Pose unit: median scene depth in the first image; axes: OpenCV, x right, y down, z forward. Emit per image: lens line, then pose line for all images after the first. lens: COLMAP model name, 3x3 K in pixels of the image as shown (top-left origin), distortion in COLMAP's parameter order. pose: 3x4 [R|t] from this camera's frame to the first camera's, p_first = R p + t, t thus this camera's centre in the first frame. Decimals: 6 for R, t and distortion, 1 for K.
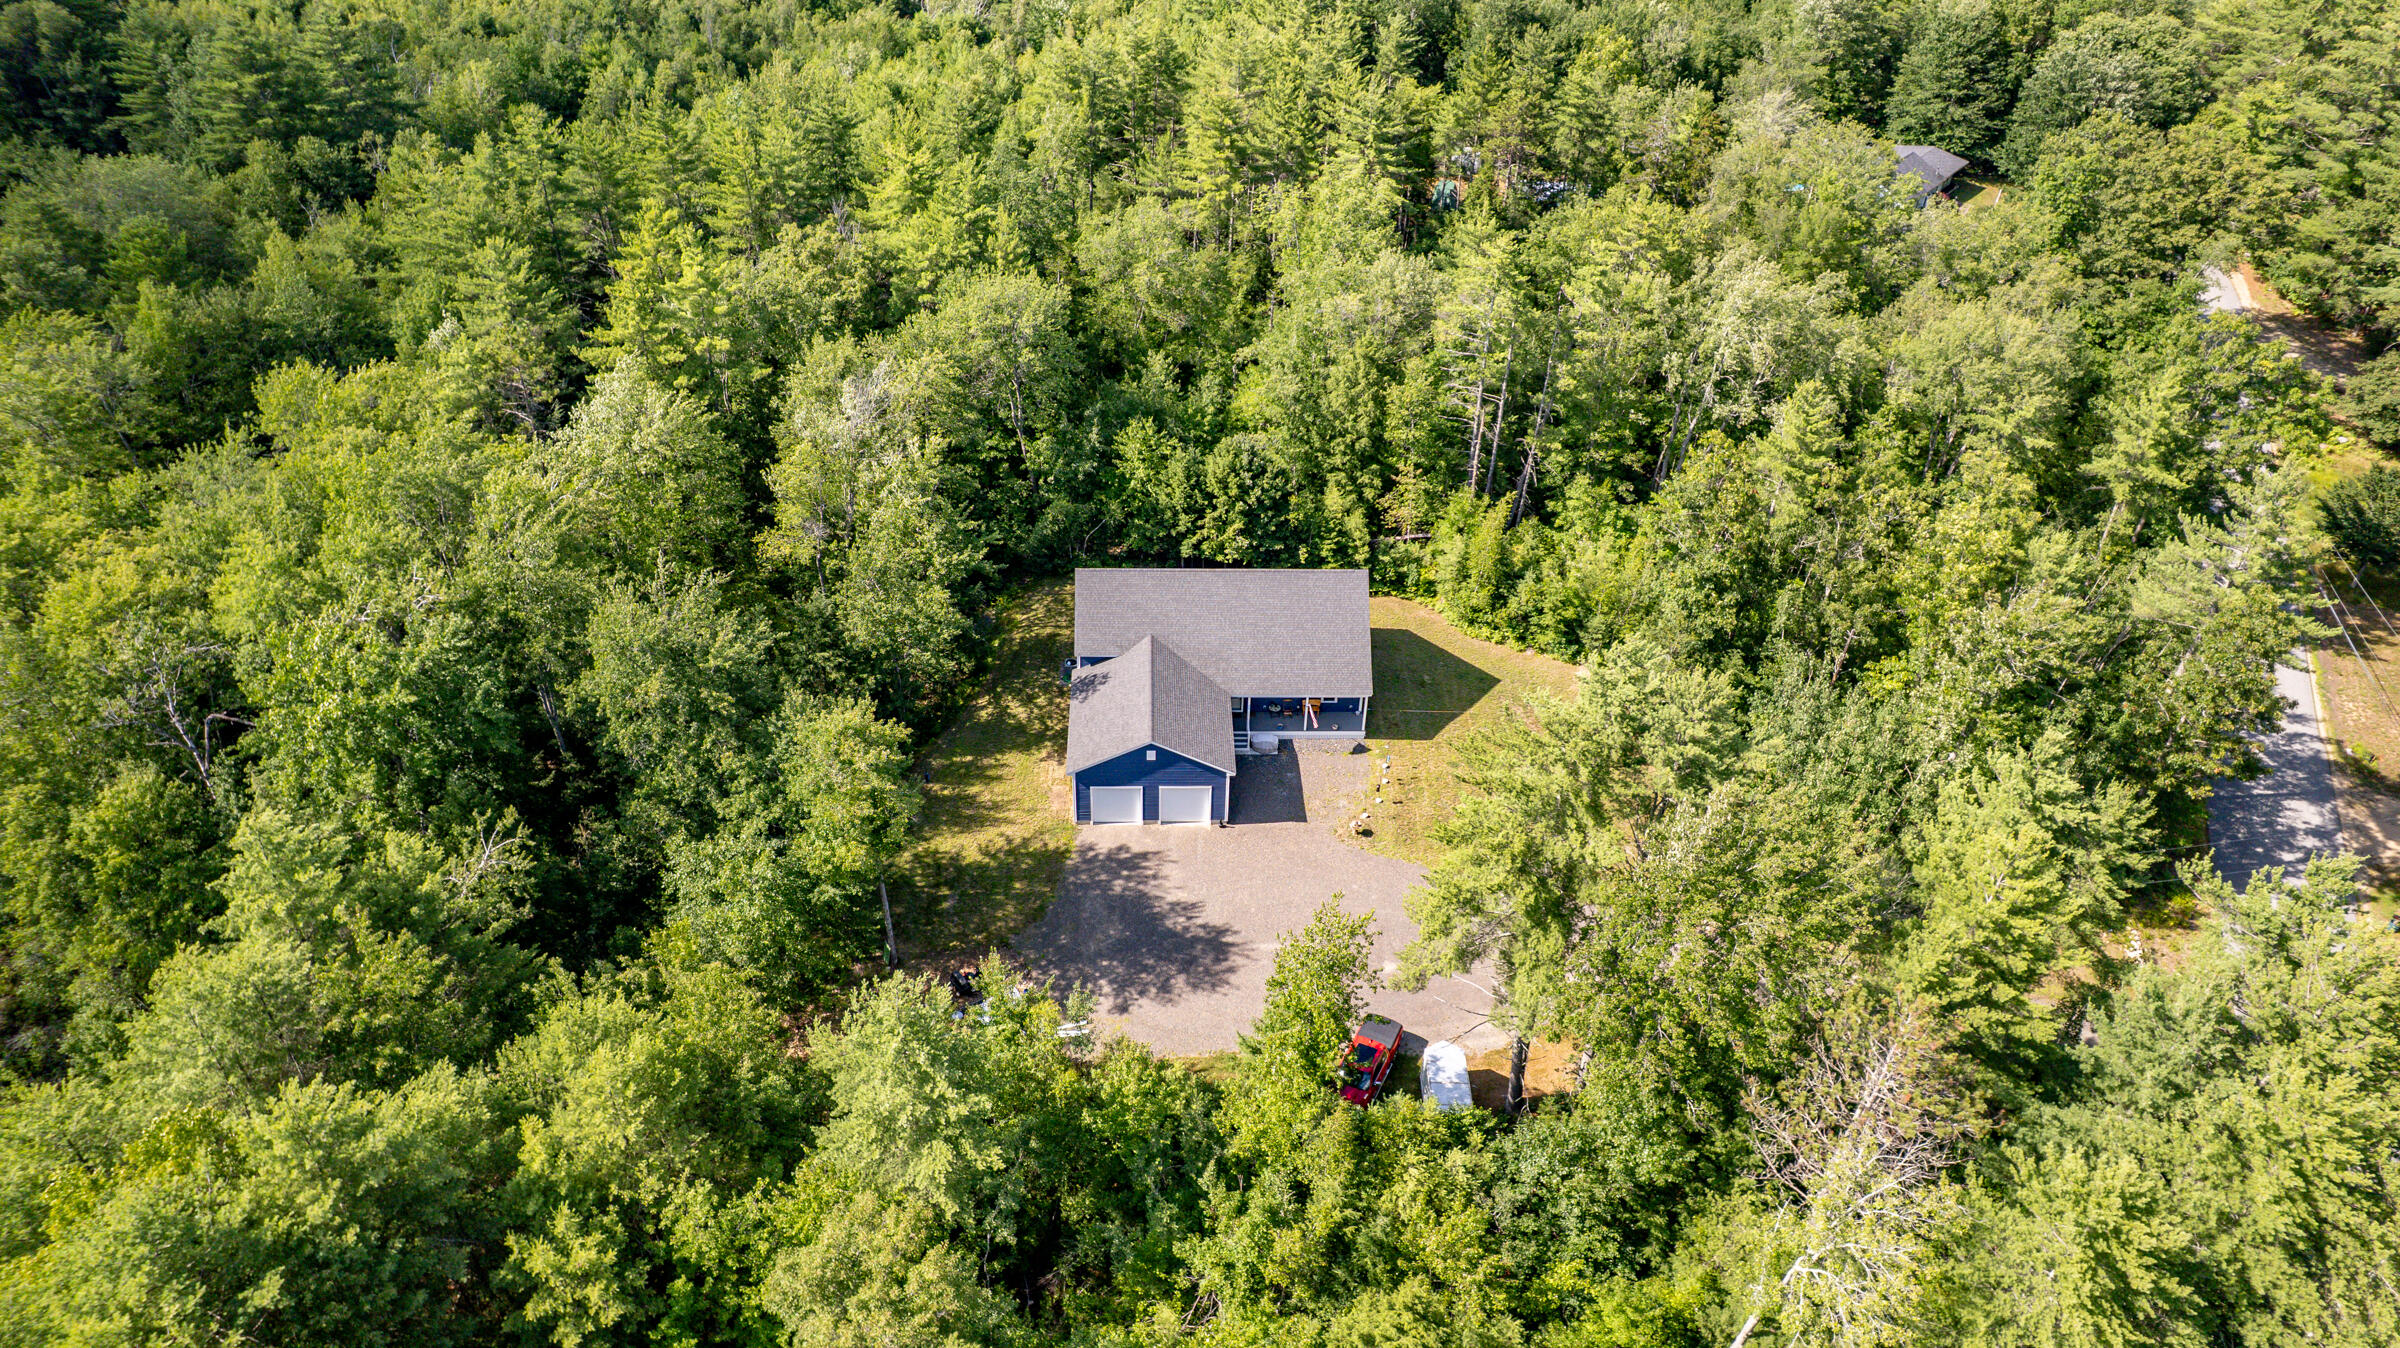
lens RADIAL K [[1552.2, 0, 1183.8], [0, 1552.2, 683.3], [0, 0, 1]] dist [-0.079060, 0.073172]
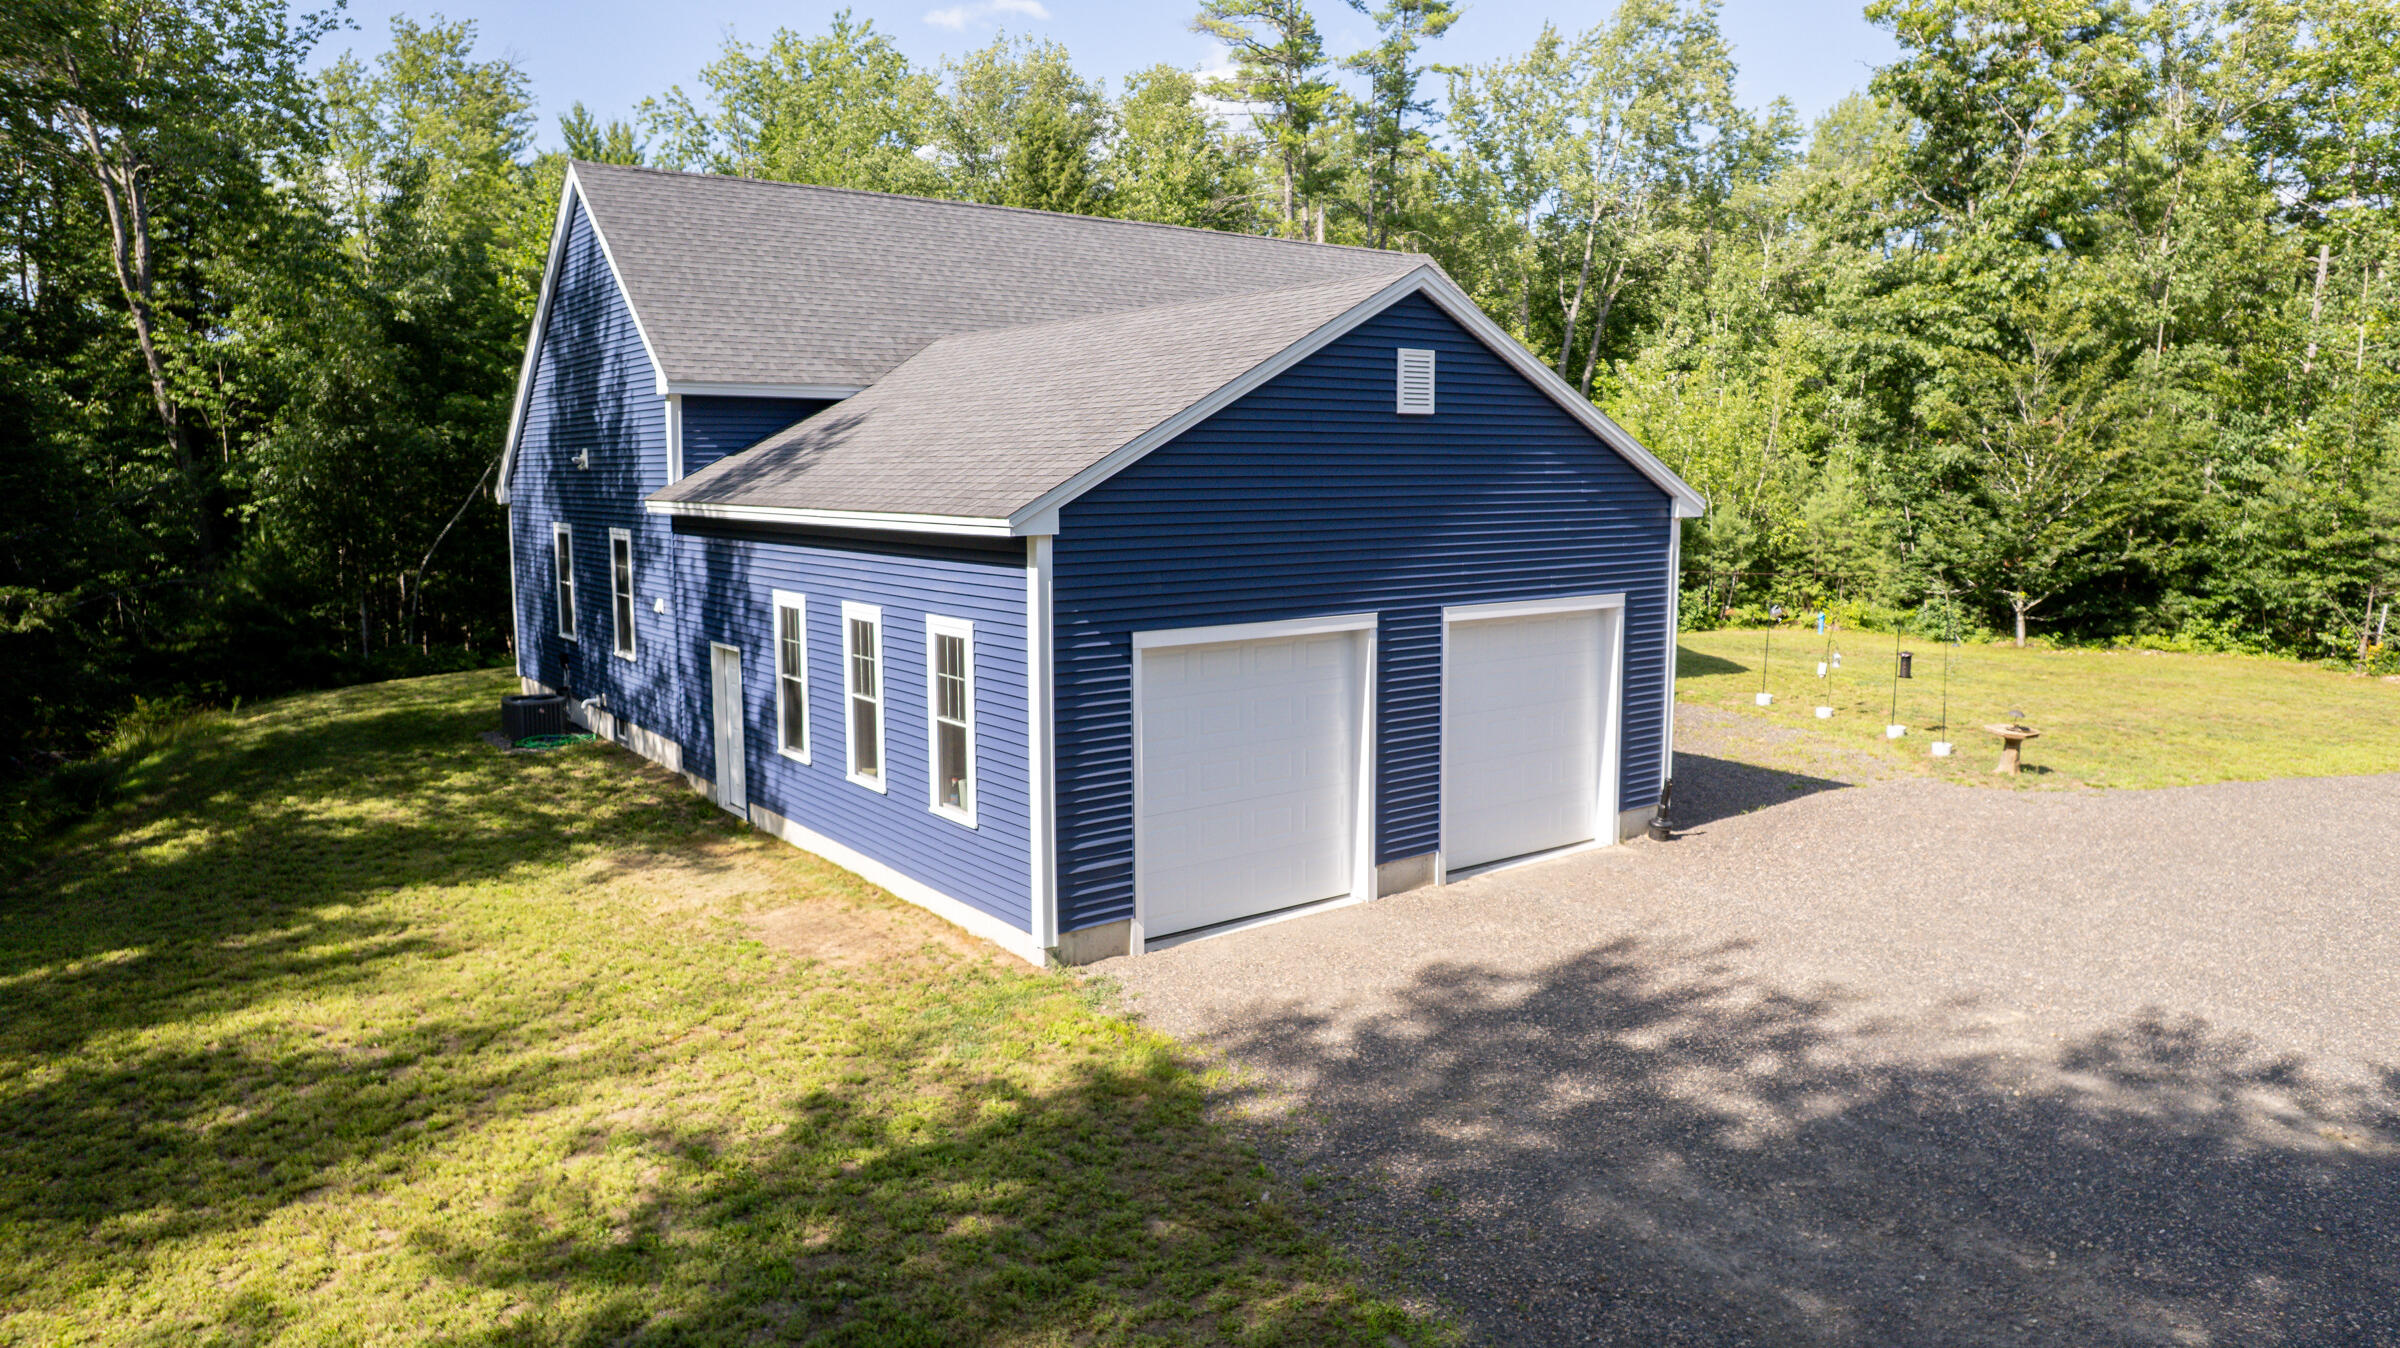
lens RADIAL K [[1552.2, 0, 1183.8], [0, 1552.2, 683.3], [0, 0, 1]] dist [-0.079060, 0.073172]
pose [[0.812634, -0.098653, 0.574364, -0.123892], [0.364847, 0.854650, -0.369405, 0.108774], [-0.454437, 0.509746, 0.730511, 0.743916]]
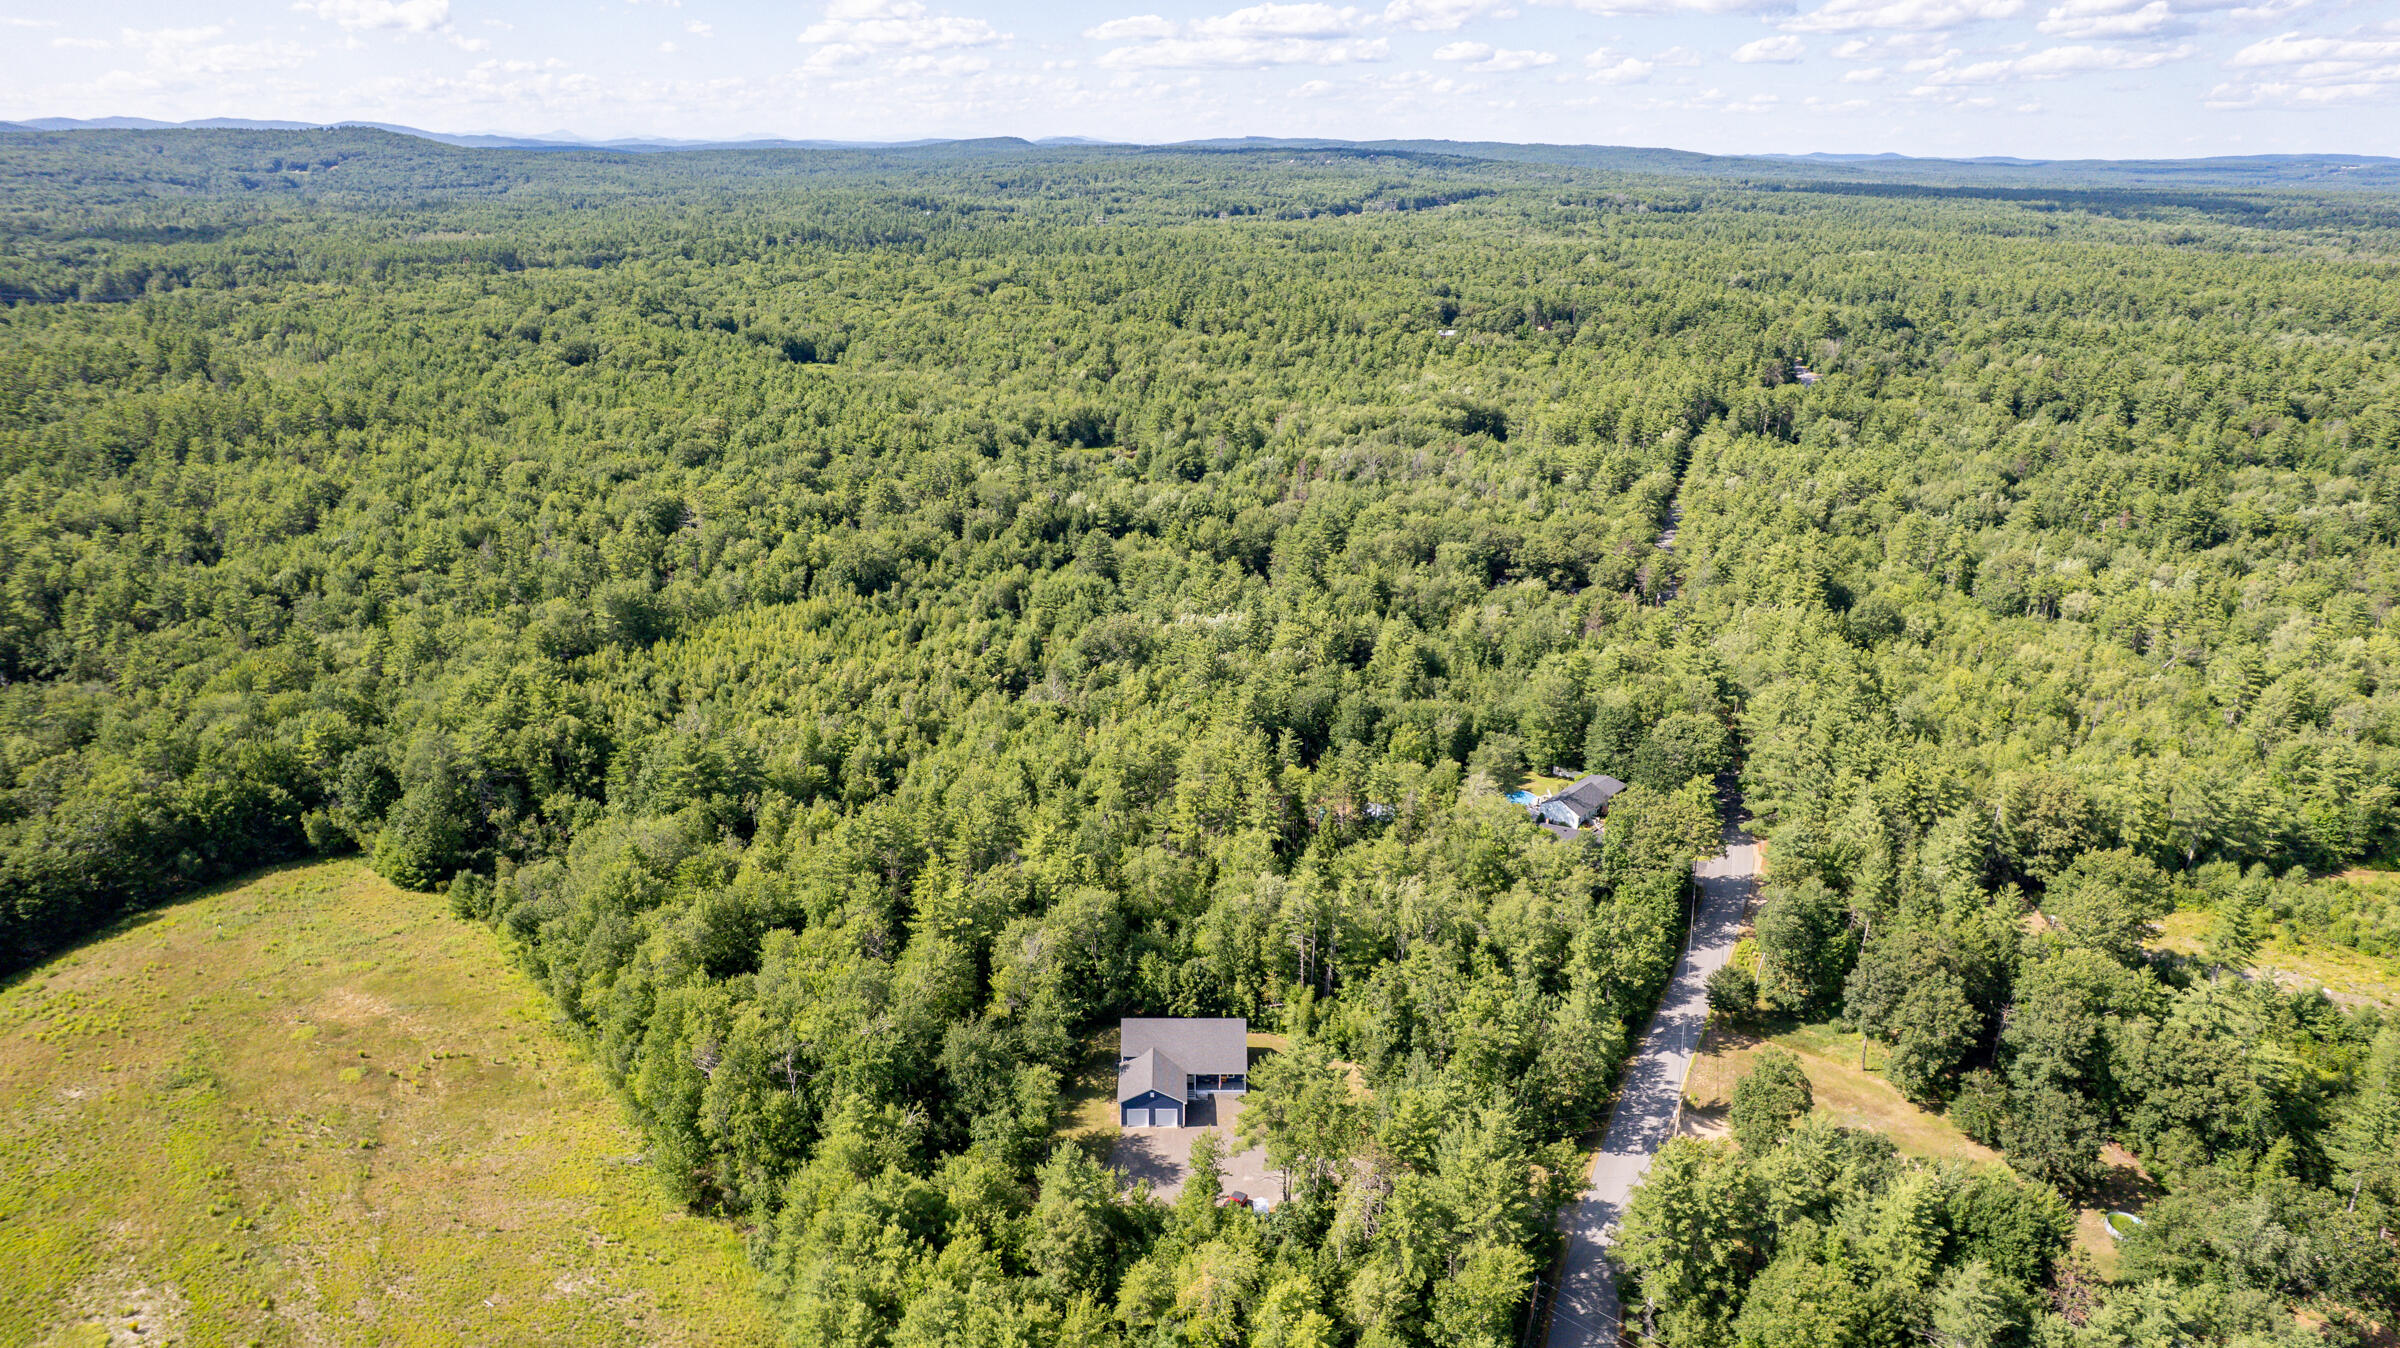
lens RADIAL K [[1552.2, 0, 1183.8], [0, 1552.2, 683.3], [0, 0, 1]] dist [-0.079060, 0.073172]
pose [[0.999802, -0.008506, -0.018006, 0.066571], [0.002725, 0.954119, -0.299415, 0.131854], [0.019727, 0.299306, 0.953953, -1.282711]]
